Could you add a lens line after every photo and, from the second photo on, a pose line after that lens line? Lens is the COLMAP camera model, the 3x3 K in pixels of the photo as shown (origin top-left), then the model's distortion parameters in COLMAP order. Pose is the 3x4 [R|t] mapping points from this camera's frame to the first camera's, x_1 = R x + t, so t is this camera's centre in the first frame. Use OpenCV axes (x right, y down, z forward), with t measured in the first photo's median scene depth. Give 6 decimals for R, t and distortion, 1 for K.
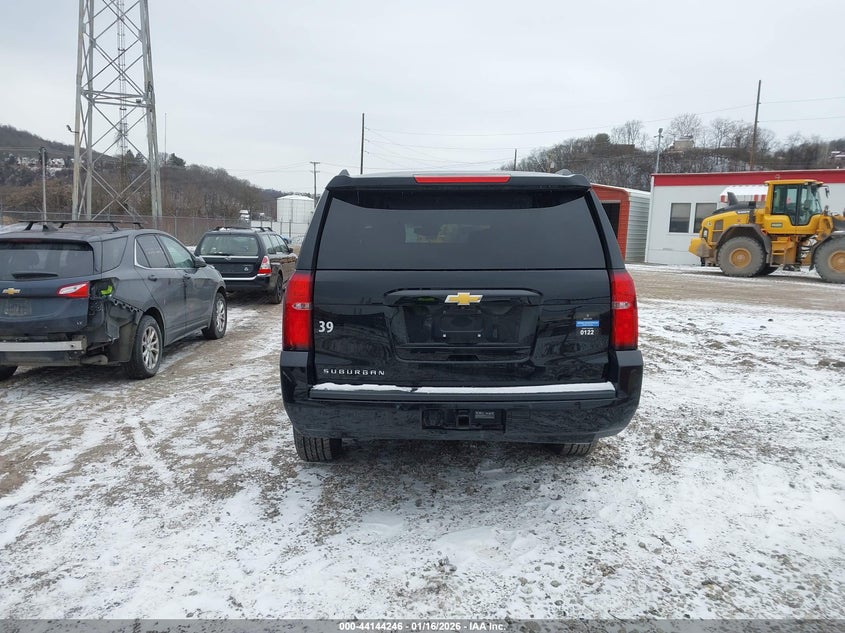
lens RADIAL K [[685.0, 0, 422.5], [0, 685.0, 316.5], [0, 0, 1]] dist [0.024473, -0.018018]
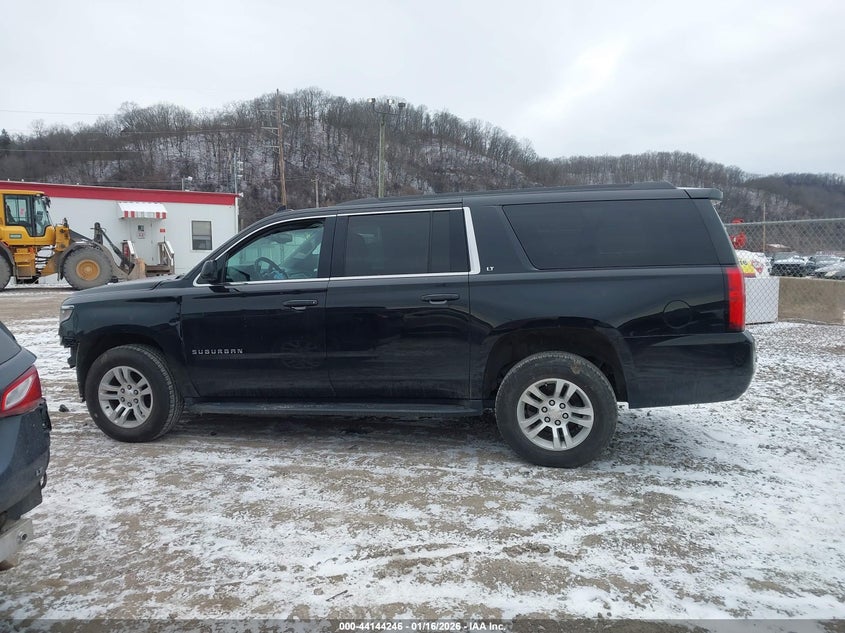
lens RADIAL K [[672.1, 0, 419.6], [0, 672.1, 323.2], [0, 0, 1]] dist [0.070364, -0.096097]
pose [[0.225609, -0.117619, 0.967092, -1.098304], [0.125902, 0.987881, 0.090776, -0.107862], [-0.966048, 0.101279, 0.237683, 0.929480]]
